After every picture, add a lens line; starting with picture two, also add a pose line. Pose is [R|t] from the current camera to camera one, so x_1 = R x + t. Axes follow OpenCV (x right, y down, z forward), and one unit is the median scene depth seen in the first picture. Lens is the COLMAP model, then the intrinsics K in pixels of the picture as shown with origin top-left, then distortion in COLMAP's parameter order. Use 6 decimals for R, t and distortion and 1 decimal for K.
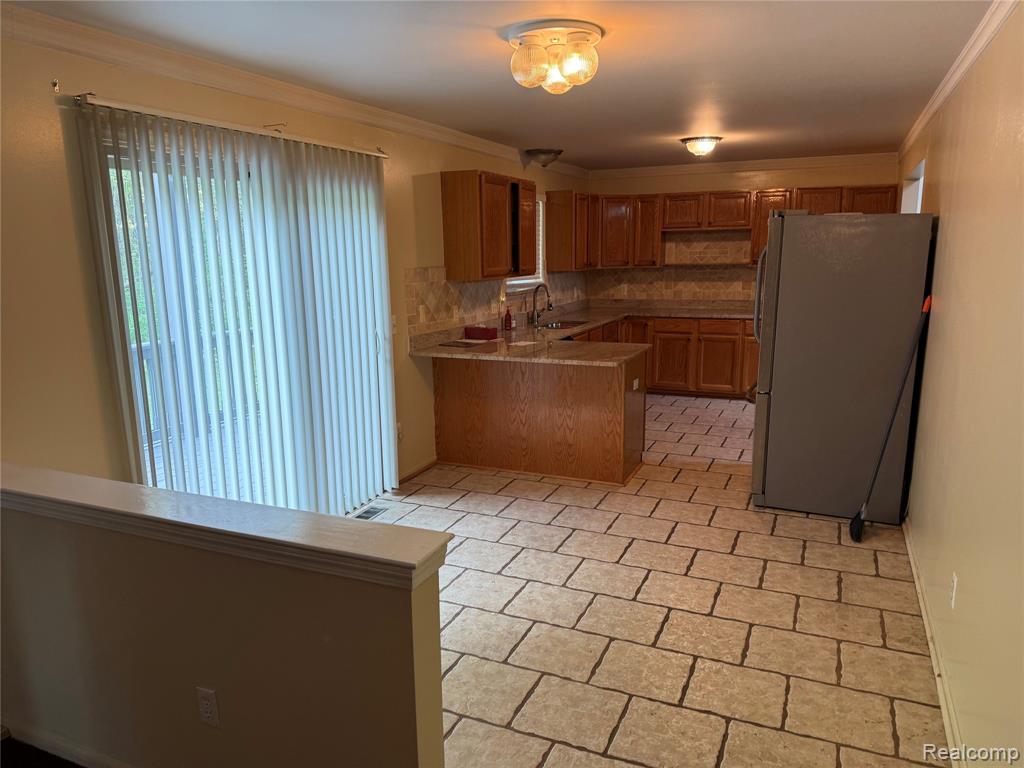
lens RADIAL K [[707.6, 0, 517.9], [0, 707.6, 382.7], [0, 0, 1]] dist [0.100052, -0.141115]
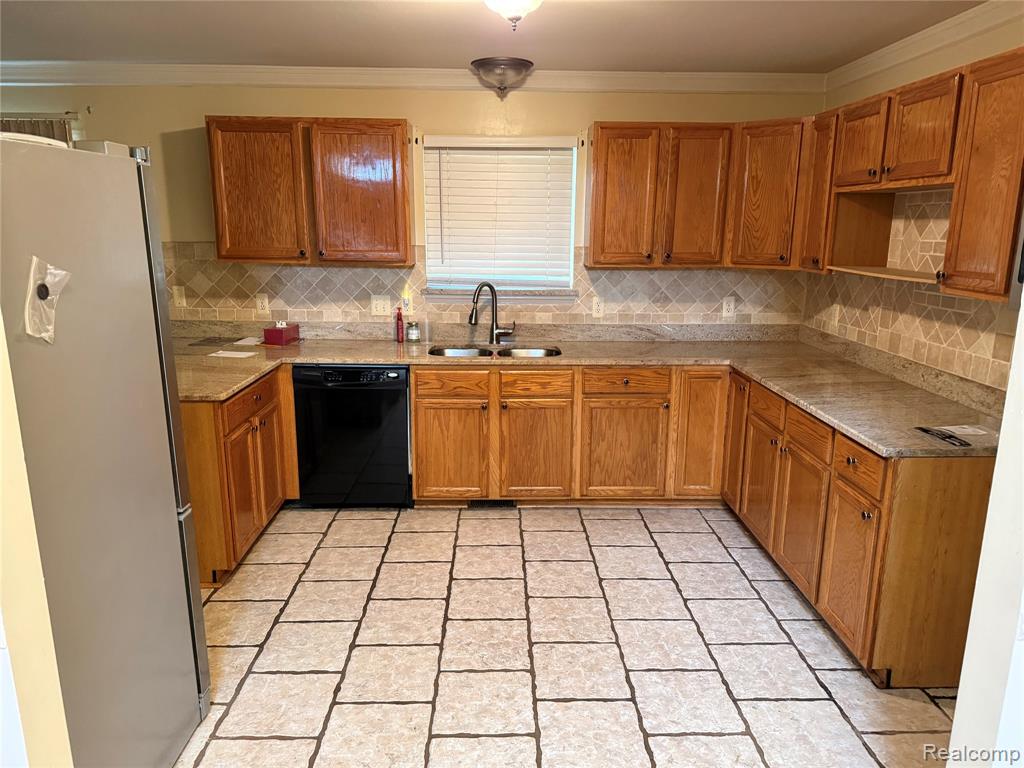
lens RADIAL K [[707.6, 0, 517.9], [0, 707.6, 382.7], [0, 0, 1]] dist [0.100052, -0.141115]
pose [[0.432986, 0.213390, -0.875778, 0.525903], [-0.182320, 0.972226, 0.146751, -0.127201], [0.882770, 0.096131, 0.459866, 0.630554]]
